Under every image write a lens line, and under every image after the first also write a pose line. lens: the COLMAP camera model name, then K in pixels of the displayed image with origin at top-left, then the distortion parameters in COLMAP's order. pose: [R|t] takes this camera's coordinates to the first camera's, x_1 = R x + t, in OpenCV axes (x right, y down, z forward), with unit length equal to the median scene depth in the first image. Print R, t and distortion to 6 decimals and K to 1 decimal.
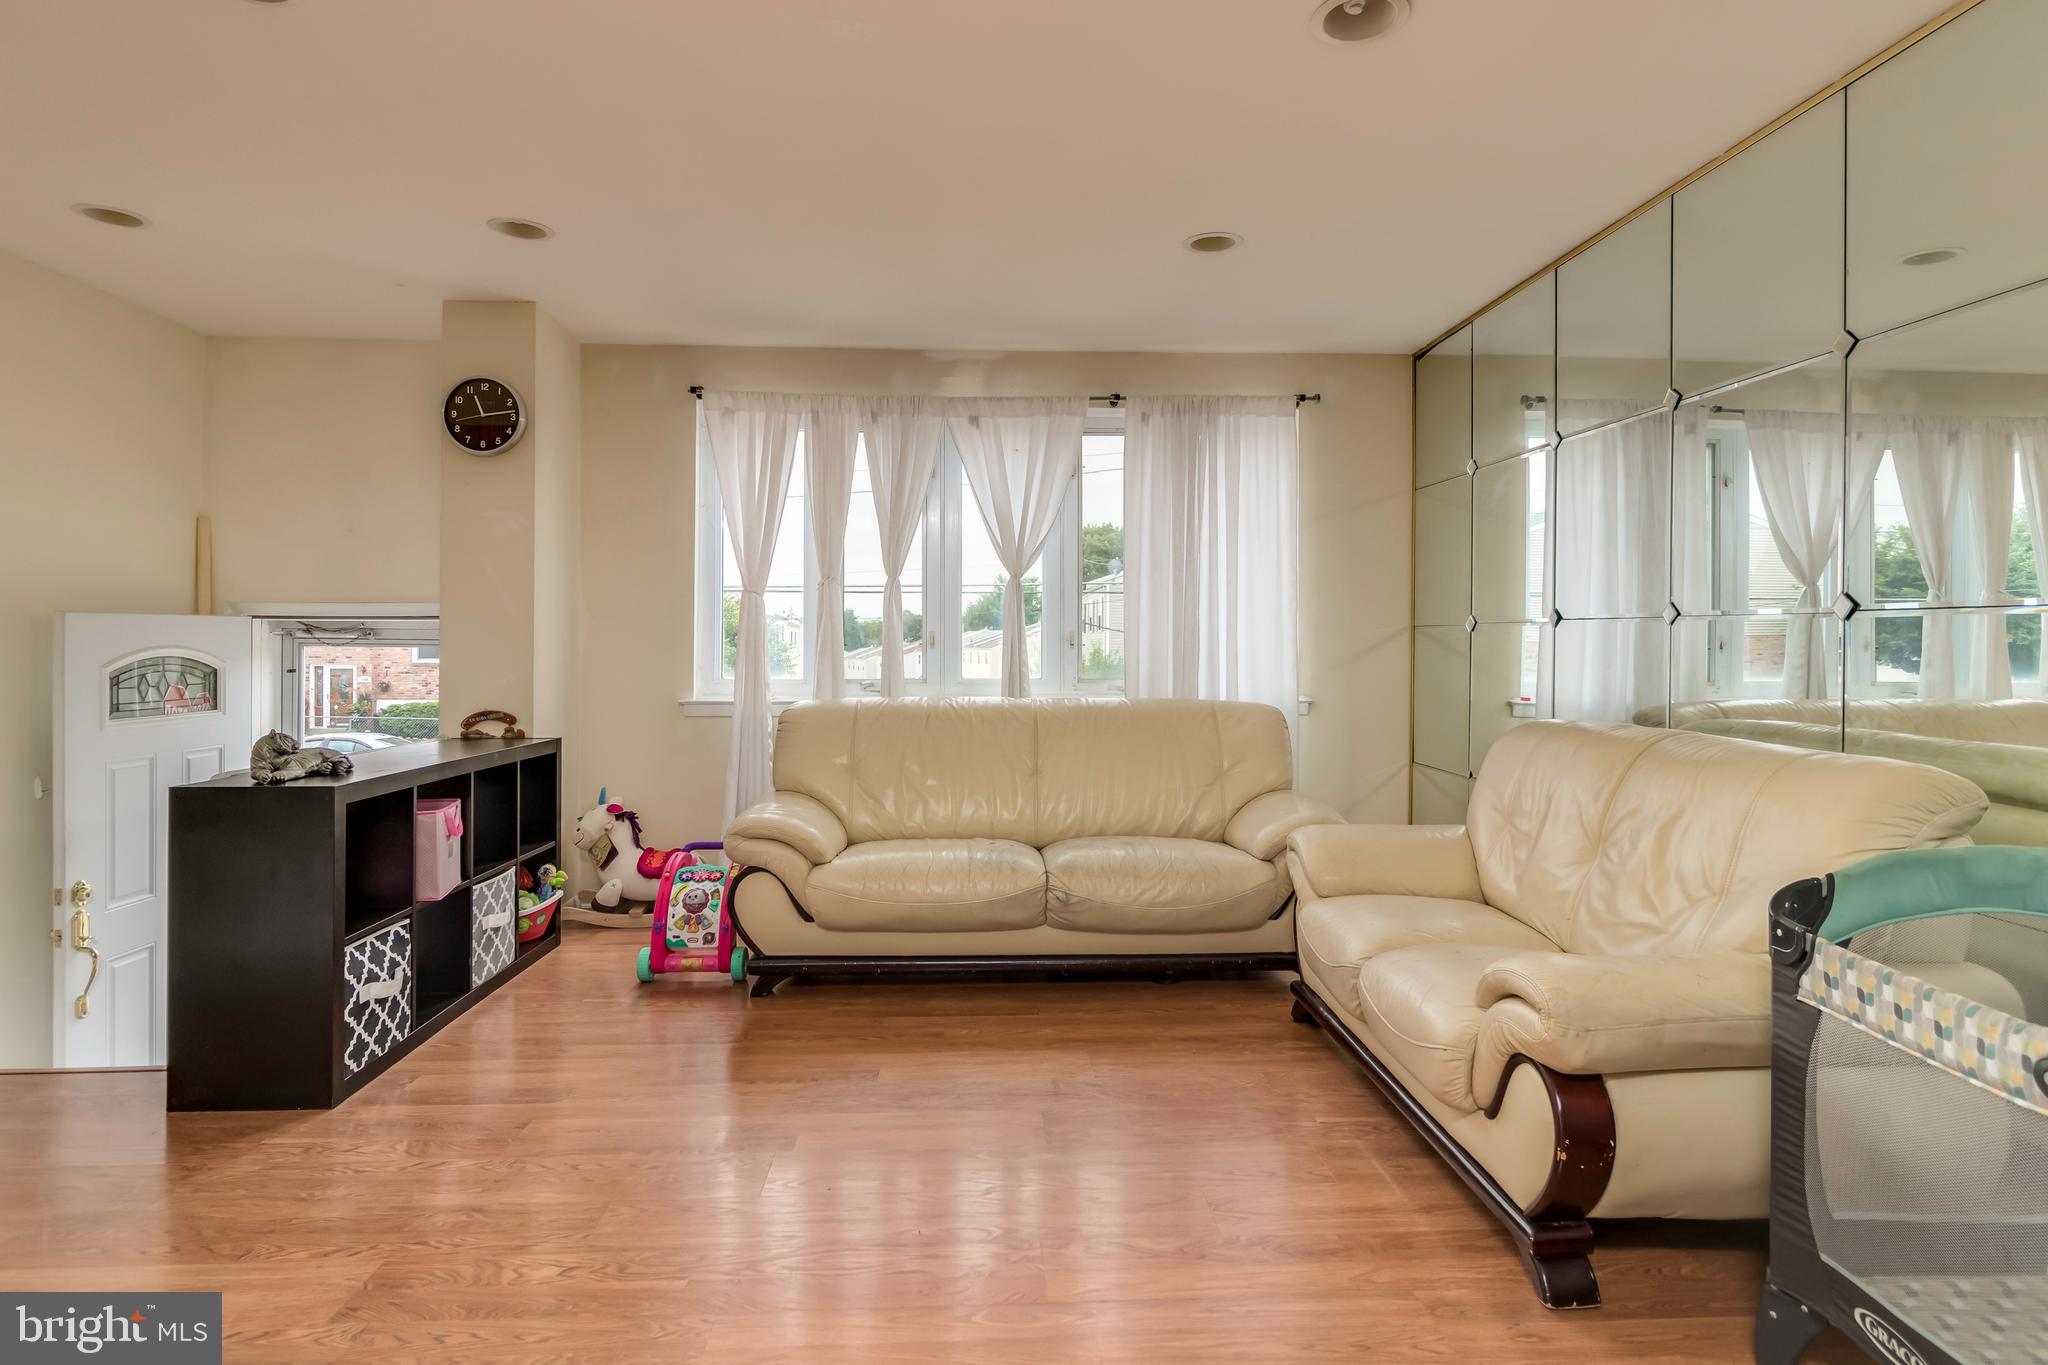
lens RADIAL K [[1095.8, 0, 1020.6], [0, 1095.8, 645.8], [0, 0, 1]] dist [0.005308, 0.002029]
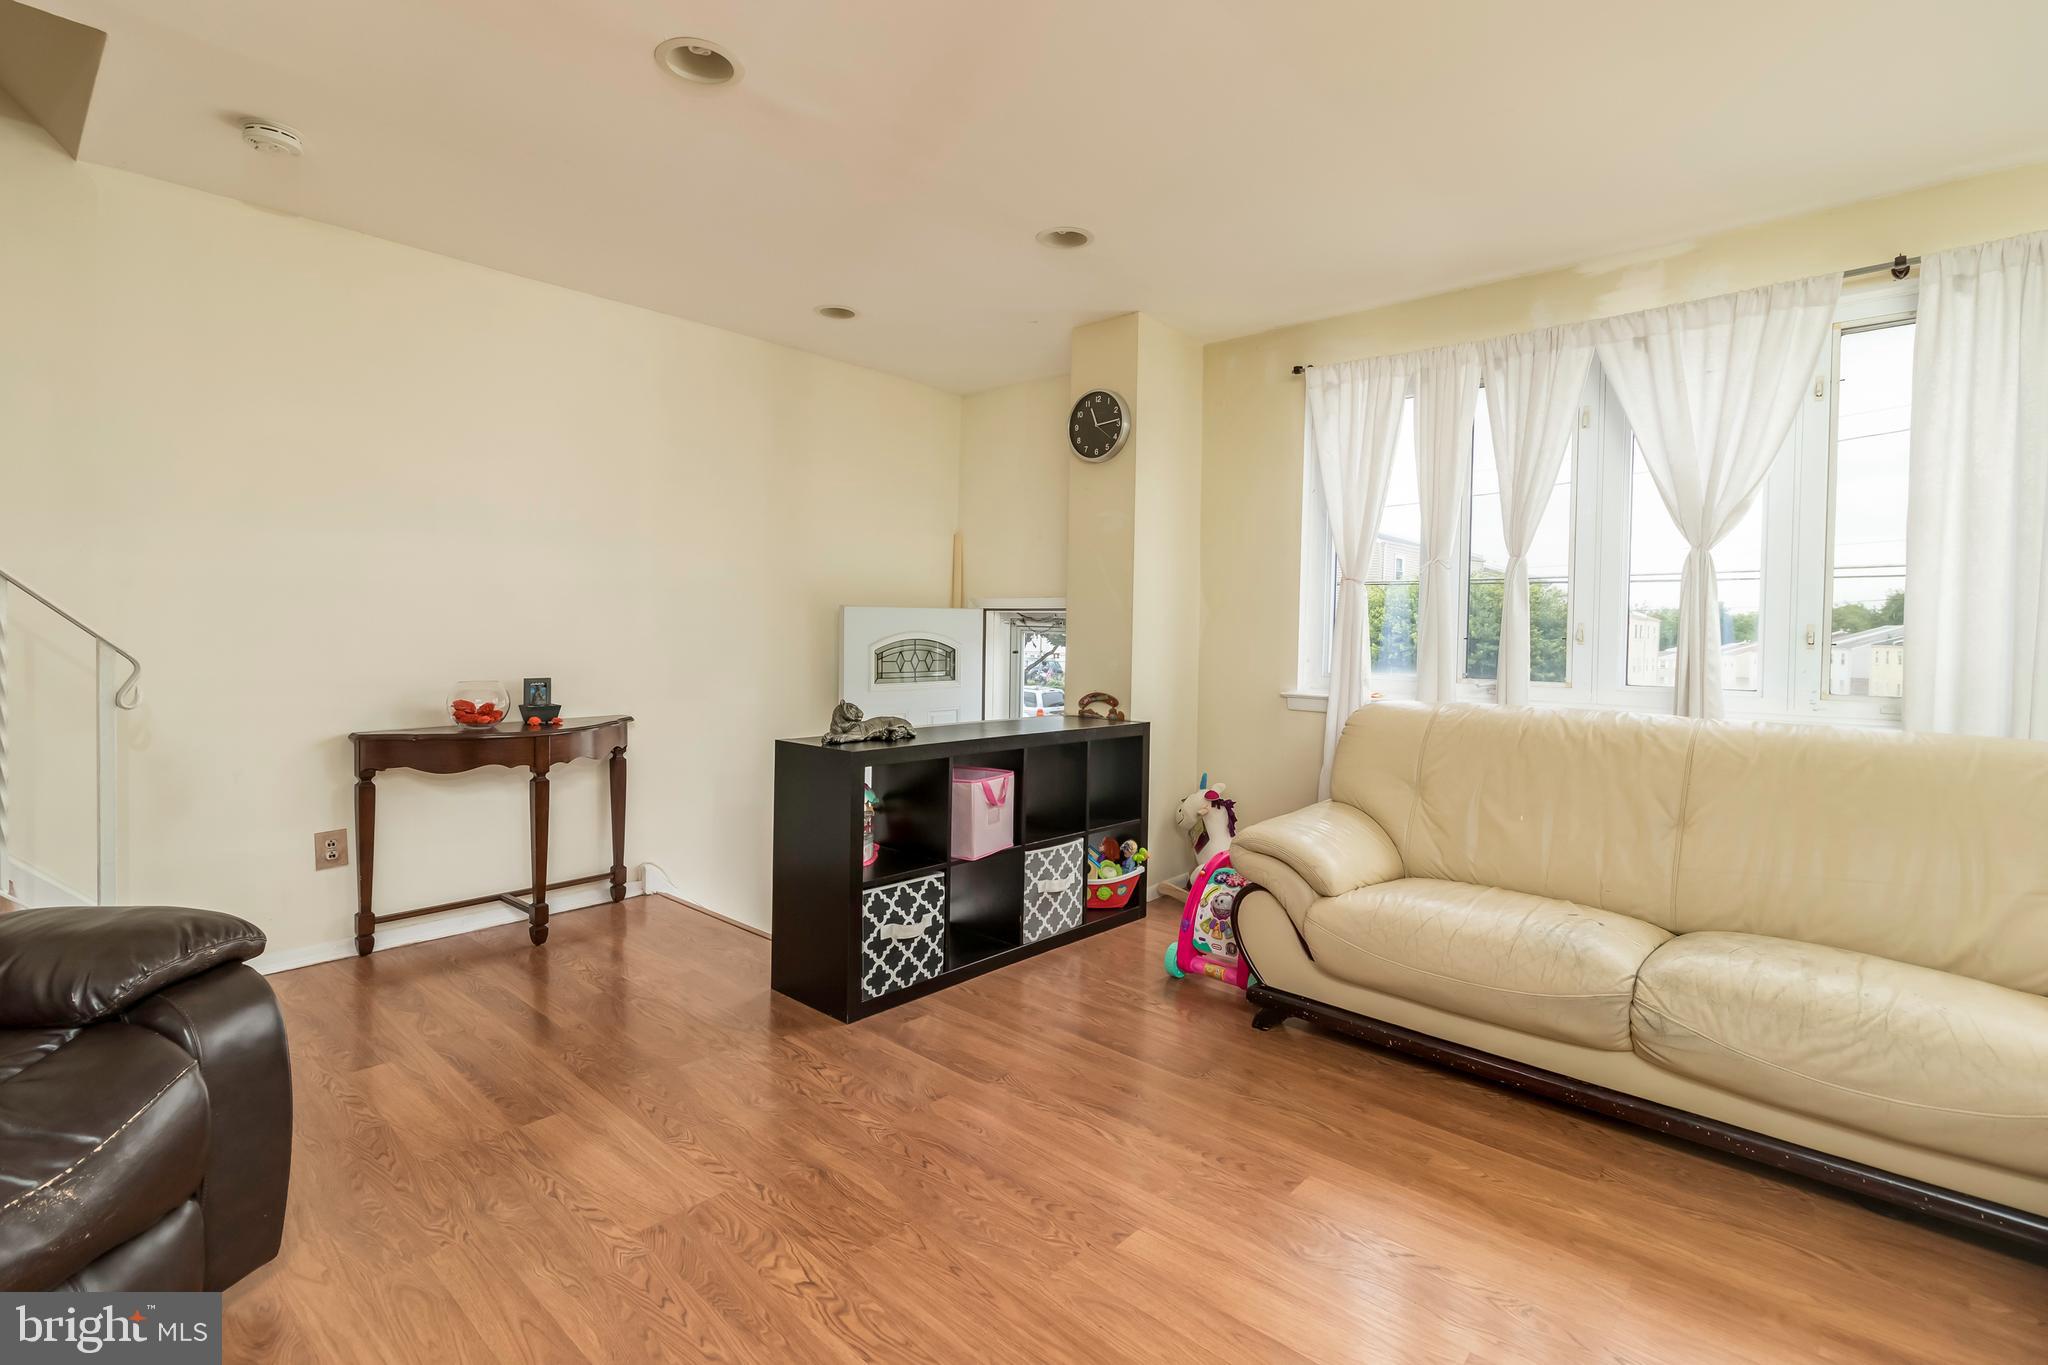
lens RADIAL K [[958.8, 0, 1025.5], [0, 958.8, 648.8], [0, 0, 1]] dist [0.001008, 0.000301]
pose [[0.706128, 0.023356, -0.707699, 0.165074], [-0.014173, 0.999722, 0.018852, -0.002591], [0.707942, -0.003282, 0.706263, 0.297543]]
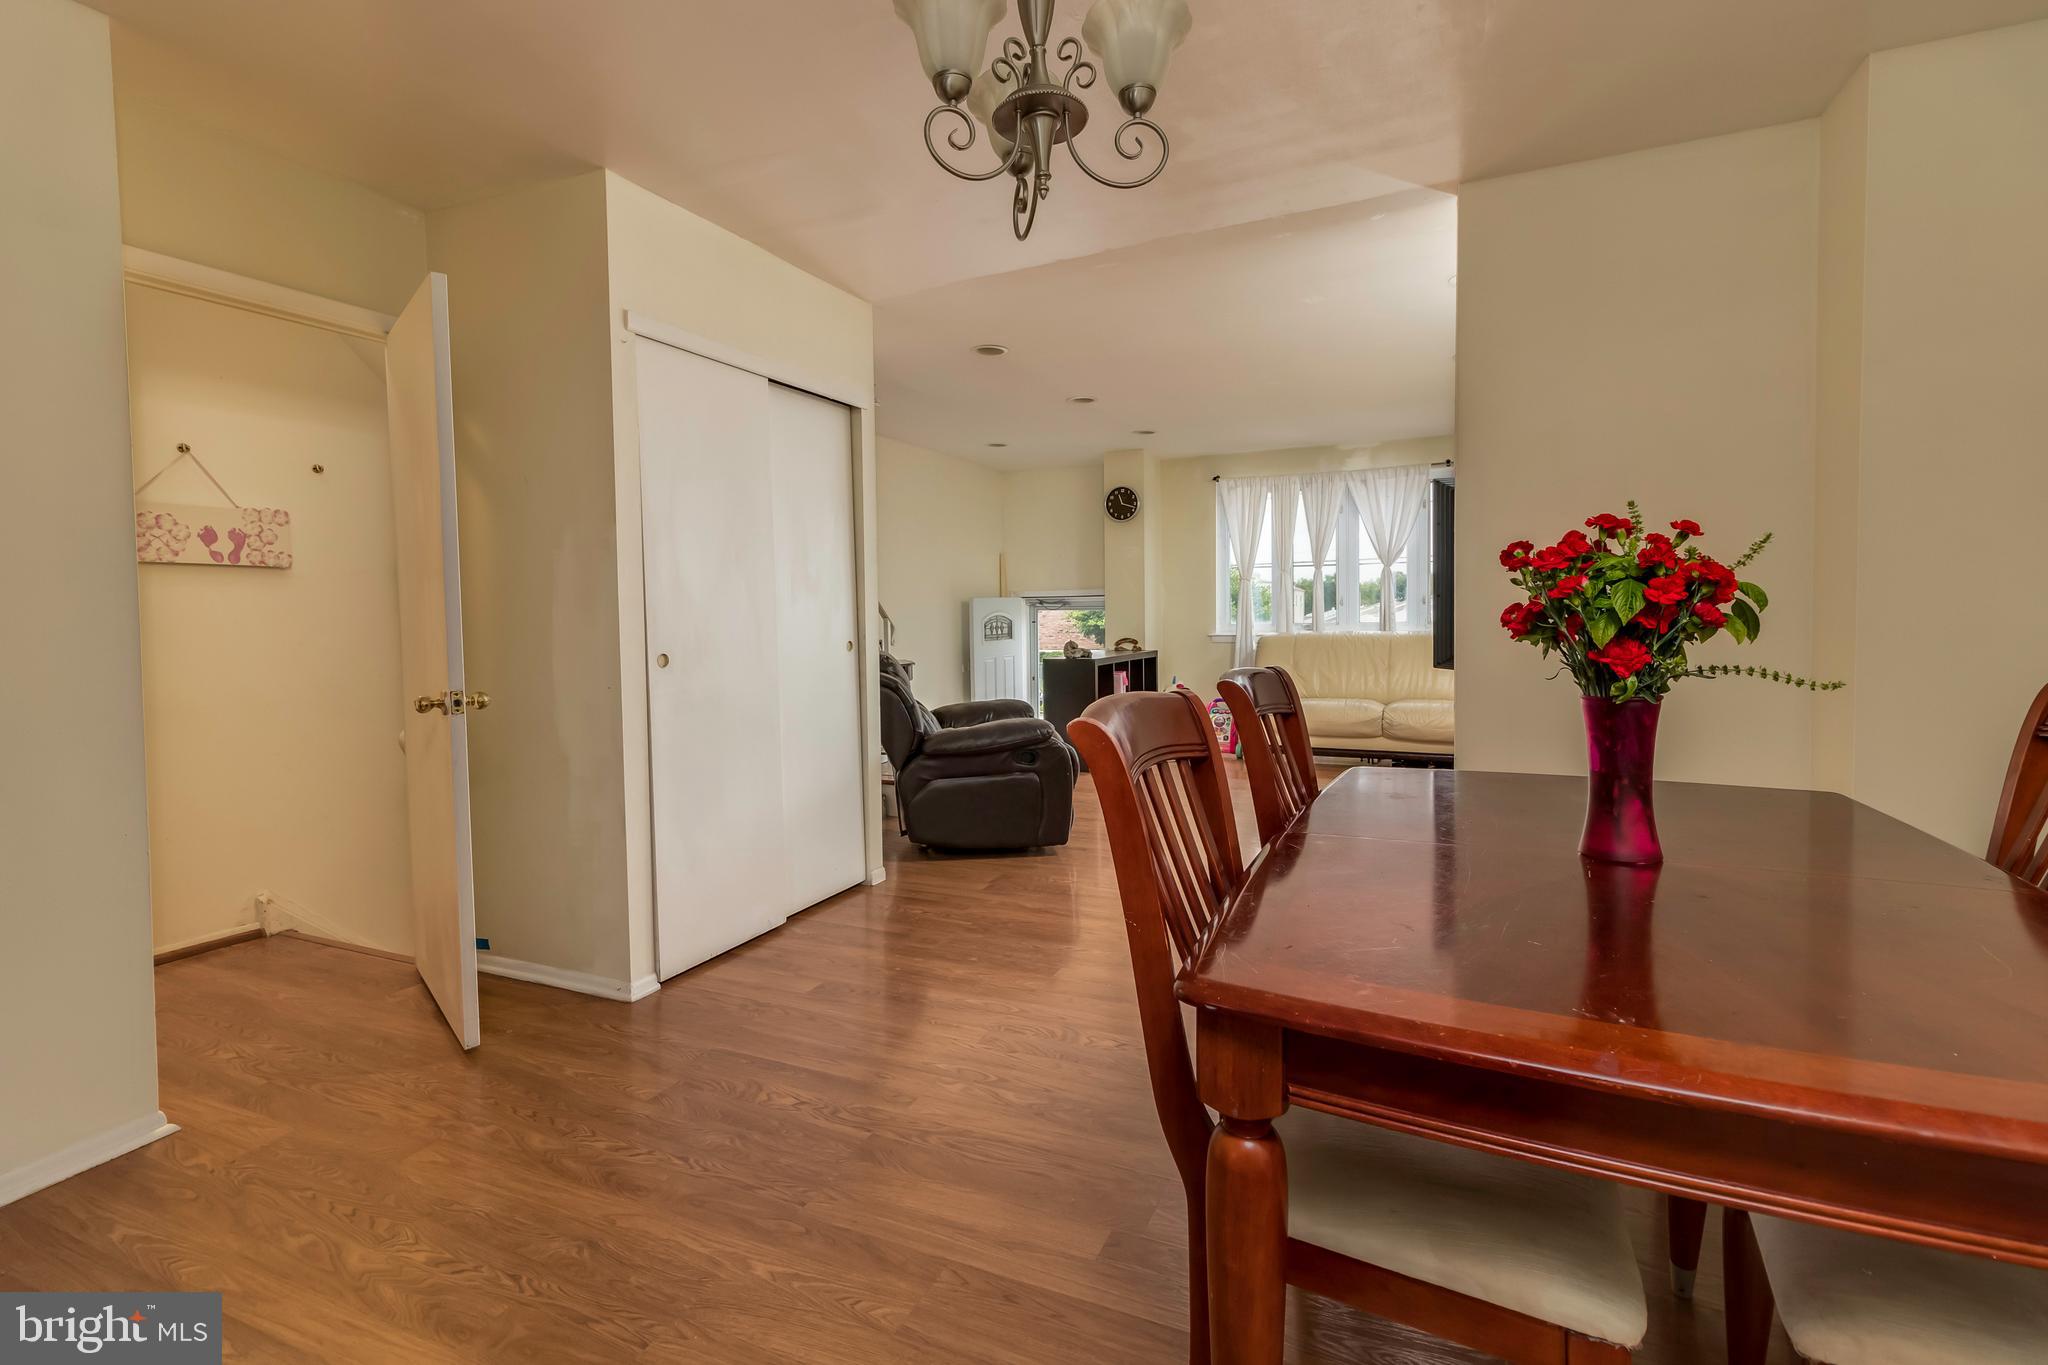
lens RADIAL K [[958.8, 0, 1019.6], [0, 958.8, 656.0], [0, 0, 1]] dist [0.001008, 0.000301]
pose [[0.888236, 0.004250, -0.459368, 0.236750], [0.018723, 0.998791, 0.045444, 0.004158], [0.459005, -0.048965, 0.887083, -0.908611]]
